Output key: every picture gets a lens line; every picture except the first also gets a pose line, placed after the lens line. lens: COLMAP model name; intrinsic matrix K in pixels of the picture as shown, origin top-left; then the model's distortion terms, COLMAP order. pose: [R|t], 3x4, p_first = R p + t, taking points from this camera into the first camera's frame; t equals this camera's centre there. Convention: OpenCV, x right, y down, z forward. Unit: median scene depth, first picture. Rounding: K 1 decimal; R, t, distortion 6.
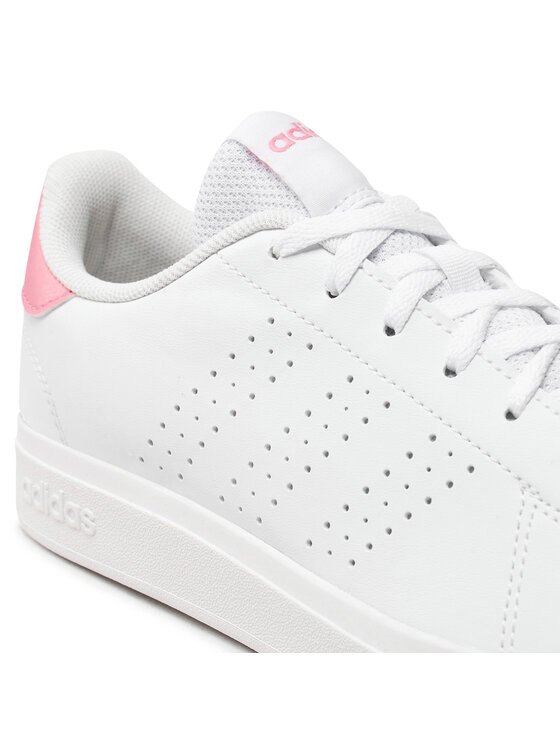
lens RADIAL K [[2619.0, 0, 279.9], [0, 2619.0, 372.4], [0, 0, 1]] dist [-0.274472, 0.000000]
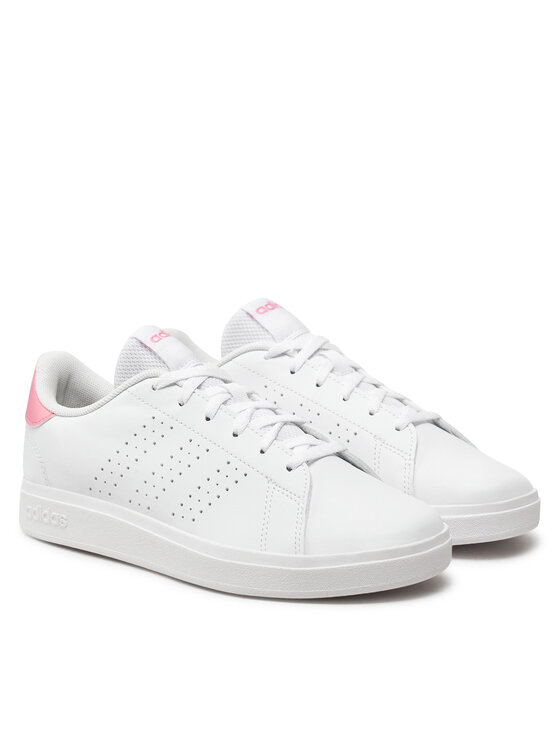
lens RADIAL K [[2218.0, 0, 281.6], [0, 2218.0, 377.5], [0, 0, 1]] dist [0.763327, 0.000000]
pose [[0.995133, -0.010611, 0.097972, -0.078909], [0.022313, 0.992628, -0.119127, 0.172165], [-0.095986, 0.120733, 0.988034, -0.866570]]
